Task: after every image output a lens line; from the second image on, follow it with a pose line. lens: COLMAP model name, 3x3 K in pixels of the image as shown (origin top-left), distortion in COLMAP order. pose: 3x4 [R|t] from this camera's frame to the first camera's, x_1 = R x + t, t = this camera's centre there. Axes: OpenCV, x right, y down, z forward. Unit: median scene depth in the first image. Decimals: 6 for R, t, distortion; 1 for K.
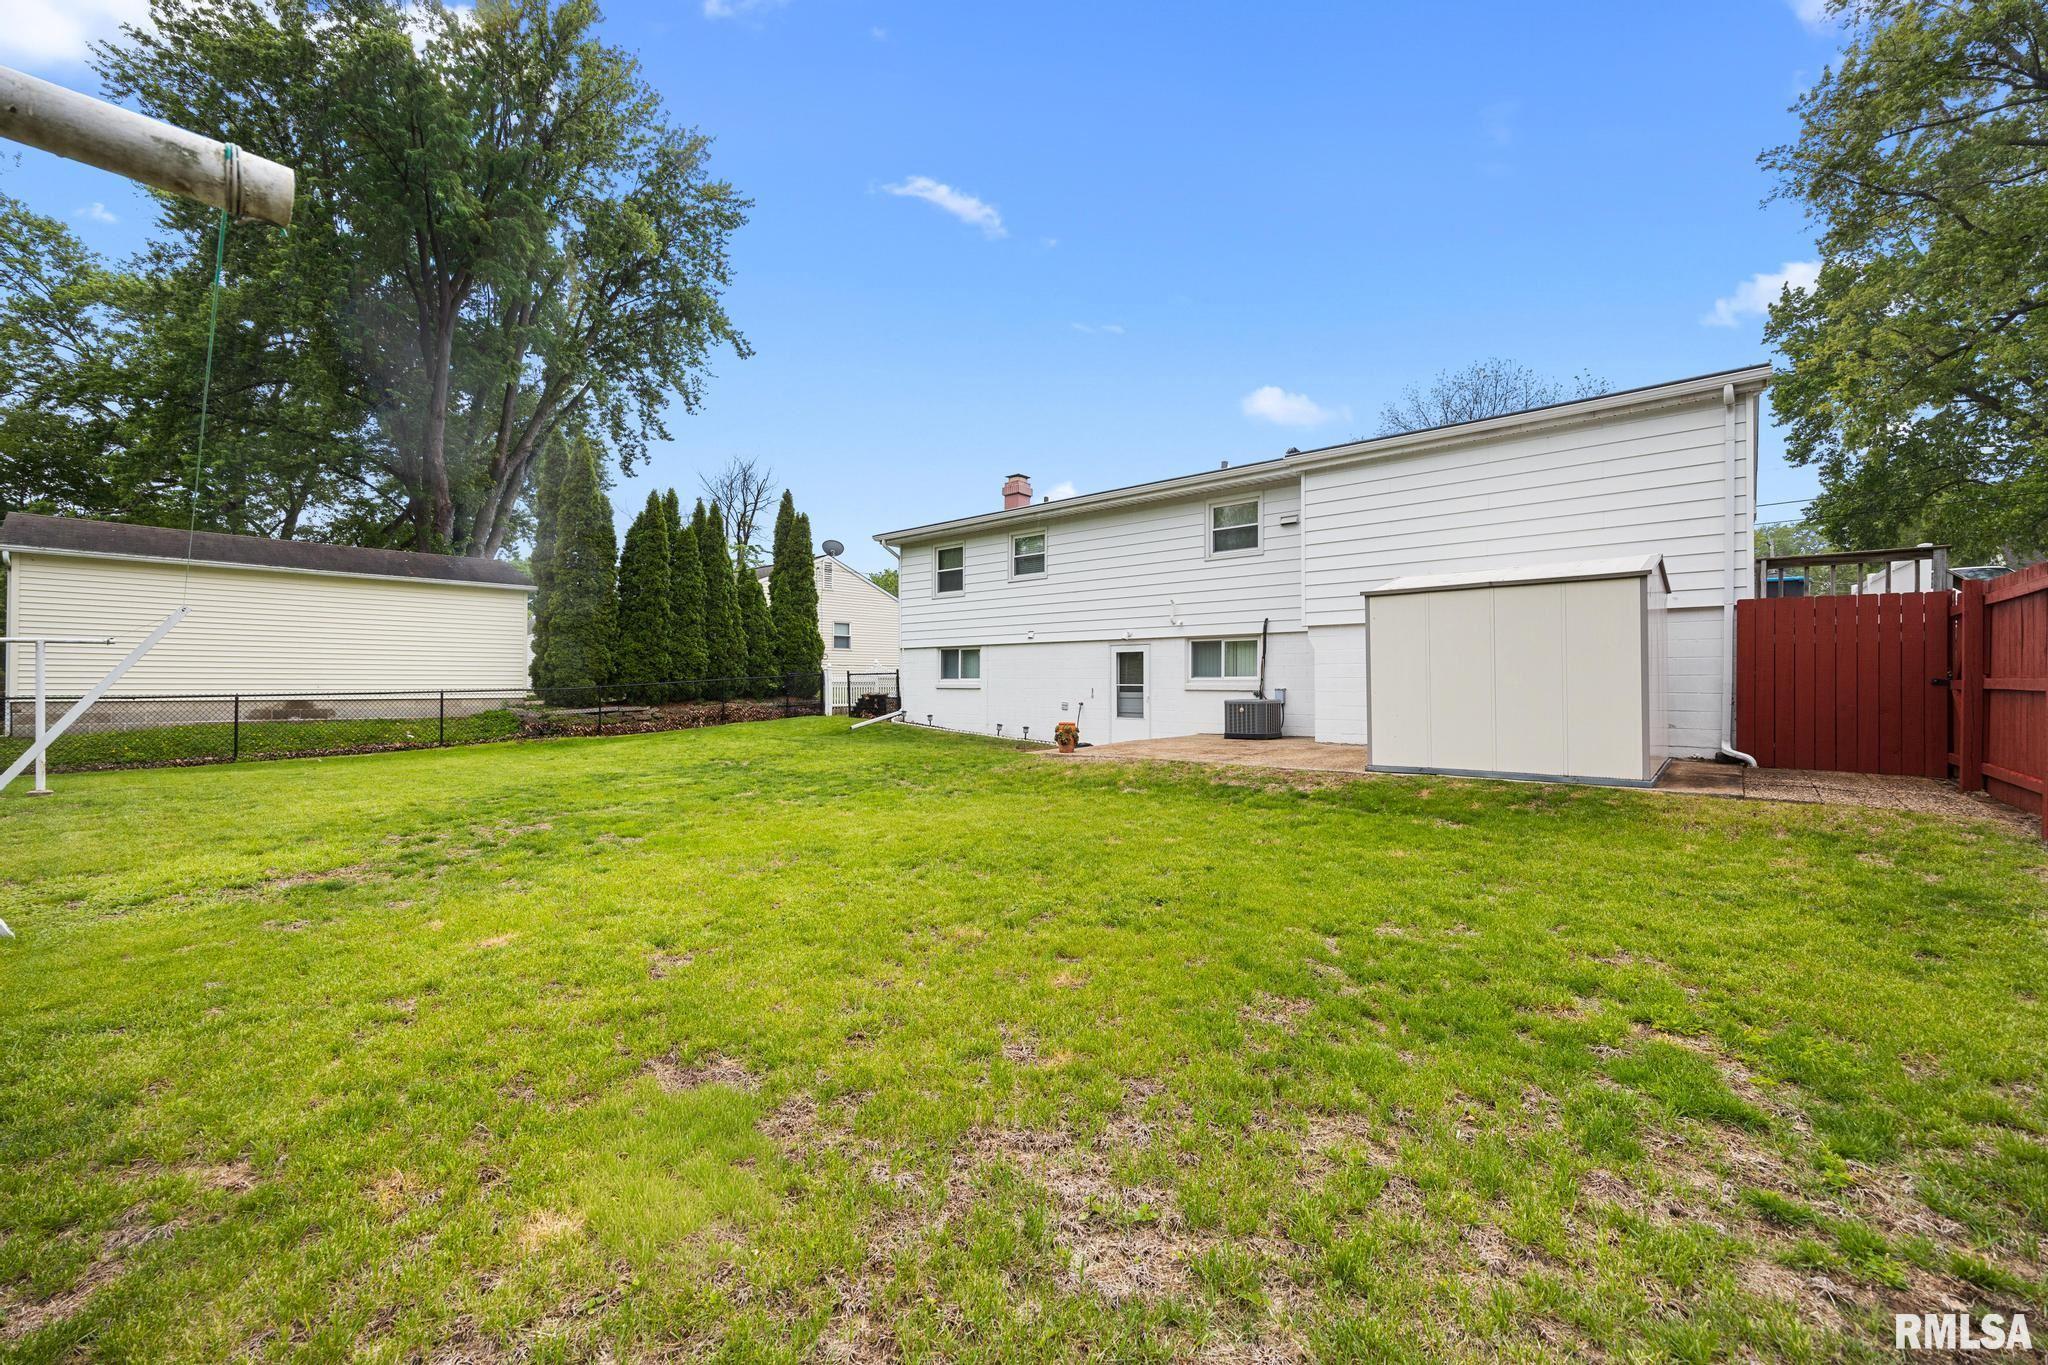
lens RADIAL K [[832.0, 0, 1024.7], [0, 832.0, 686.4], [0, 0, 1]] dist [0.000455, -0.000058]
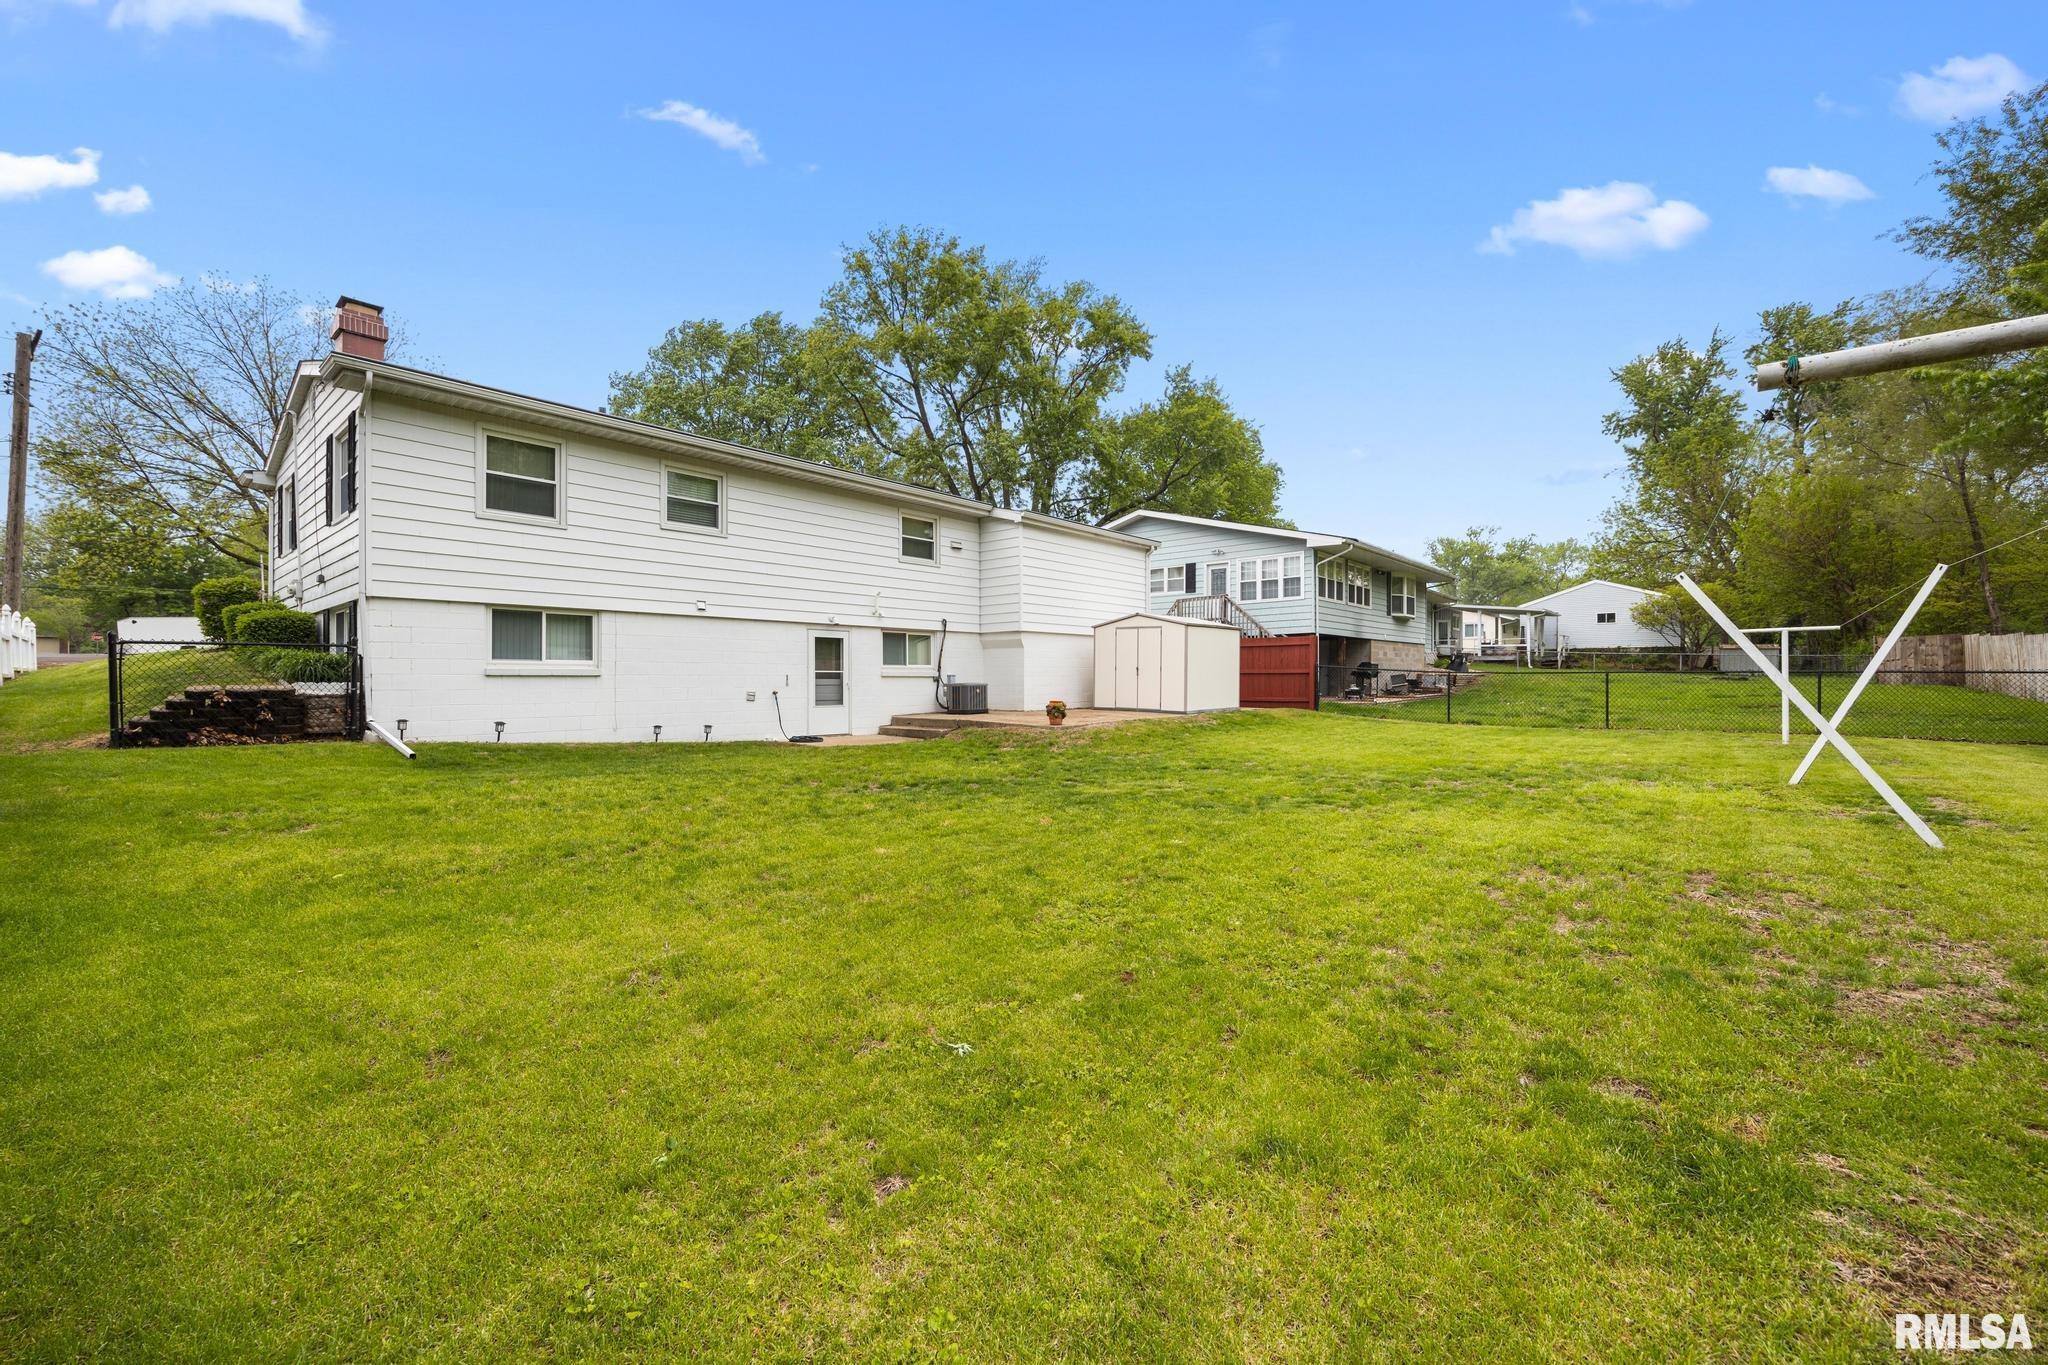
lens RADIAL K [[832.0, 0, 1024.0], [0, 832.0, 679.2], [0, 0, 1]] dist [0.000455, -0.000058]
pose [[-0.003942, -0.011149, 0.999930, -0.835335], [-0.008922, 0.999898, 0.011113, -0.005202], [-0.999952, -0.008877, -0.004041, 0.769548]]
